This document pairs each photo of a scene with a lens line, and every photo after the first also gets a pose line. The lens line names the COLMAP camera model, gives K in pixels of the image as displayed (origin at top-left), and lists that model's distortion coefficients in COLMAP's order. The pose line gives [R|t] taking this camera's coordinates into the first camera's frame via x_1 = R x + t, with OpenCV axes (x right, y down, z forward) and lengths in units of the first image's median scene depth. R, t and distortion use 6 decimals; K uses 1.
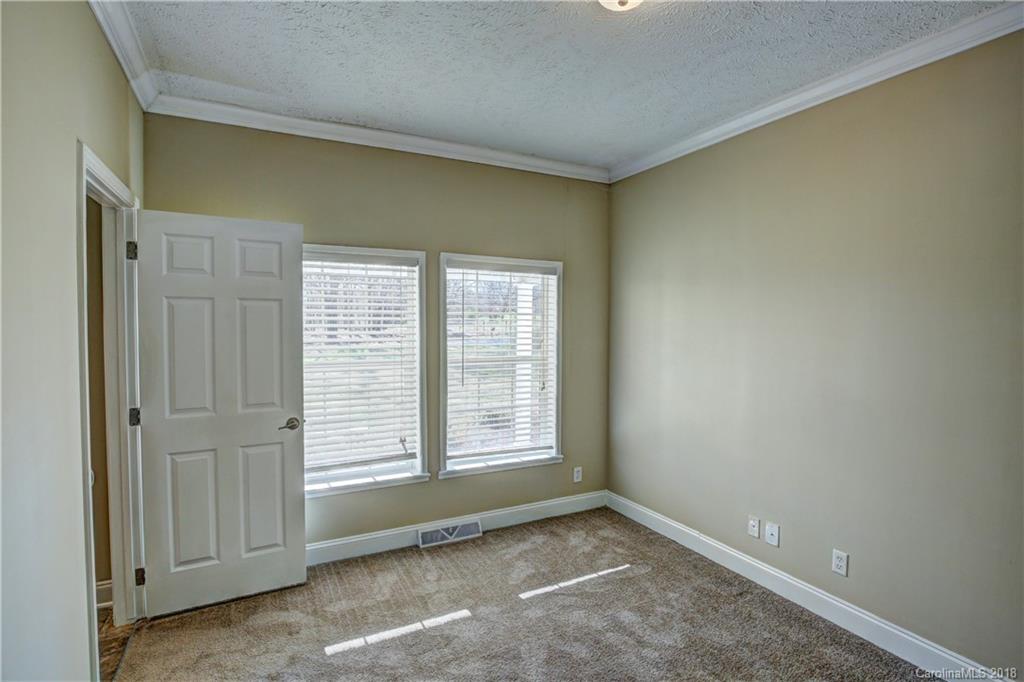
lens RADIAL K [[477.9, 0, 505.8], [0, 477.9, 346.2], [0, 0, 1]] dist [-0.029978, 0.003466]
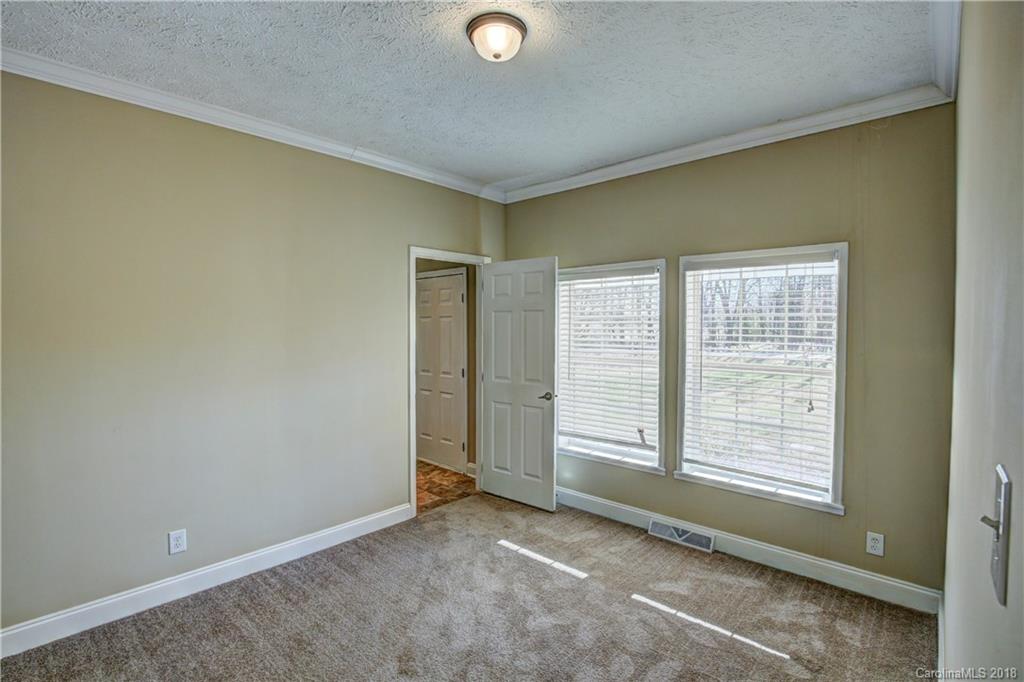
lens RADIAL K [[477.9, 0, 515.3], [0, 477.9, 346.2], [0, 0, 1]] dist [-0.029978, 0.003466]
pose [[0.369434, 0.036633, -0.928534, 0.700040], [-0.041879, 0.998864, 0.022745, -0.013779], [0.928313, 0.030483, 0.370549, 0.305278]]
